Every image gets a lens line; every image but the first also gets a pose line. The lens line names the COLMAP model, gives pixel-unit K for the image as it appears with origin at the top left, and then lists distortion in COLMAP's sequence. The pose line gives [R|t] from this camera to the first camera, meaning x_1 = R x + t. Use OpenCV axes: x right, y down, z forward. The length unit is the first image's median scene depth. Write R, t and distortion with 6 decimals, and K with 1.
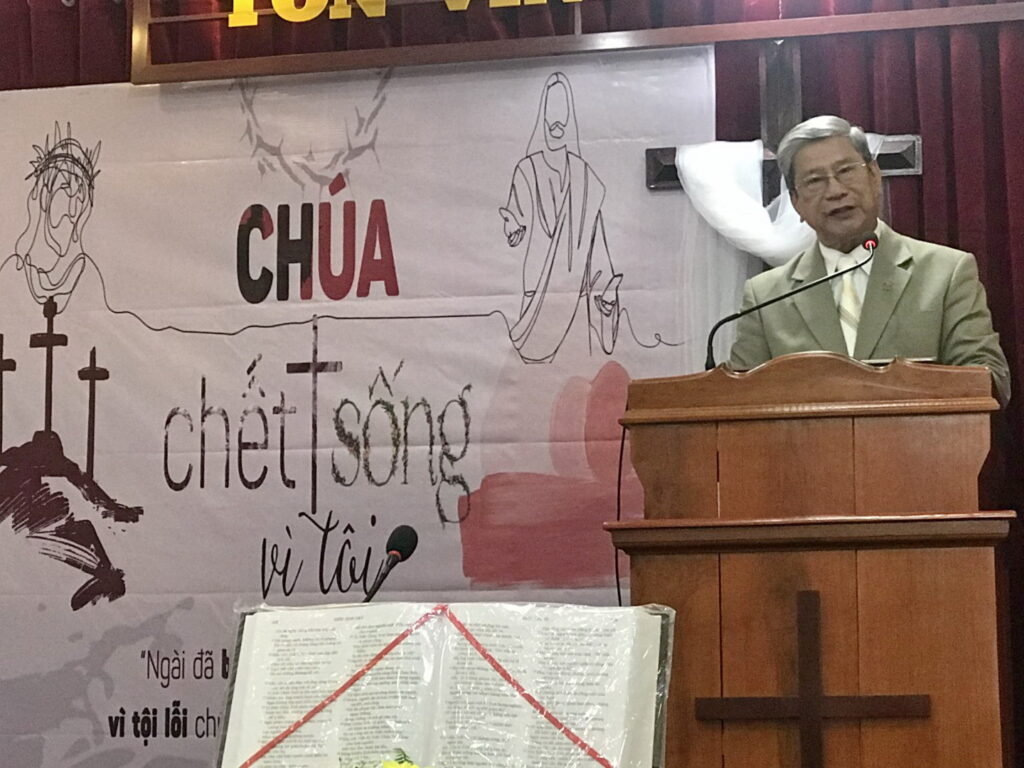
lens RADIAL K [[2614.3, 0, 512.0], [0, 2614.3, 384.0], [0, 0, 1]] dist [-0.052668, 0.074288]
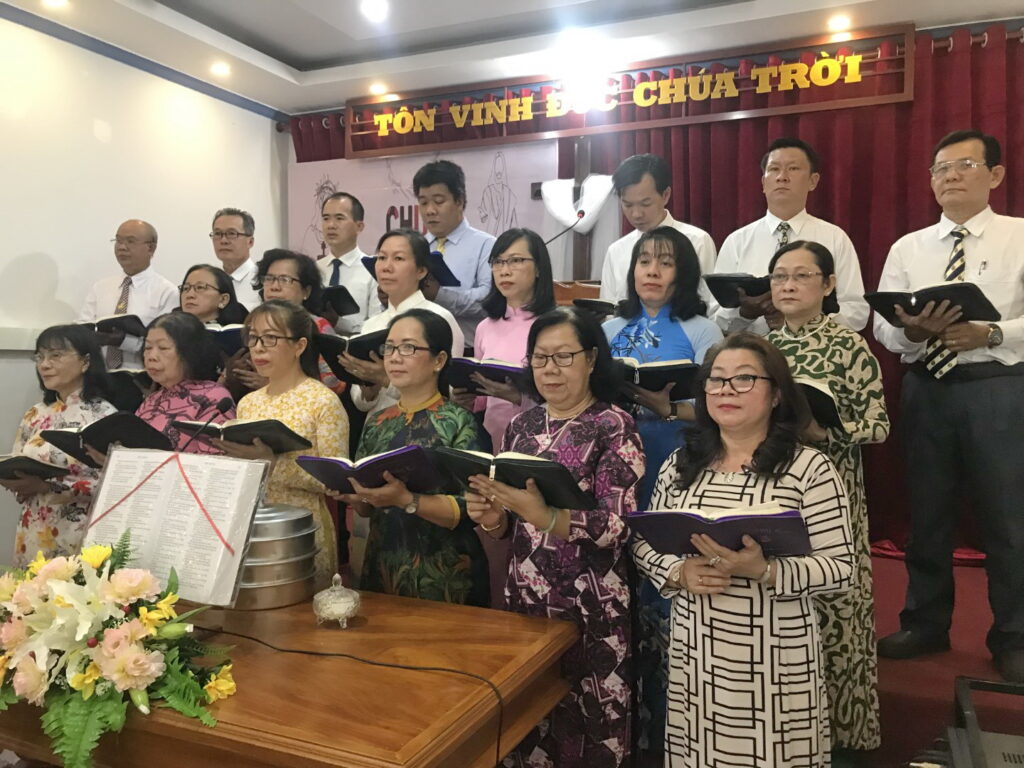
lens RADIAL K [[843.9, 0, 512.0], [0, 843.9, 384.0], [0, 0, 1]] dist [0.015722, -0.001948]
pose [[0.985441, 0.018517, -0.169005, 0.171889], [0.012540, 0.983427, 0.180871, -0.045881], [0.169553, -0.180357, 0.968877, 0.168956]]
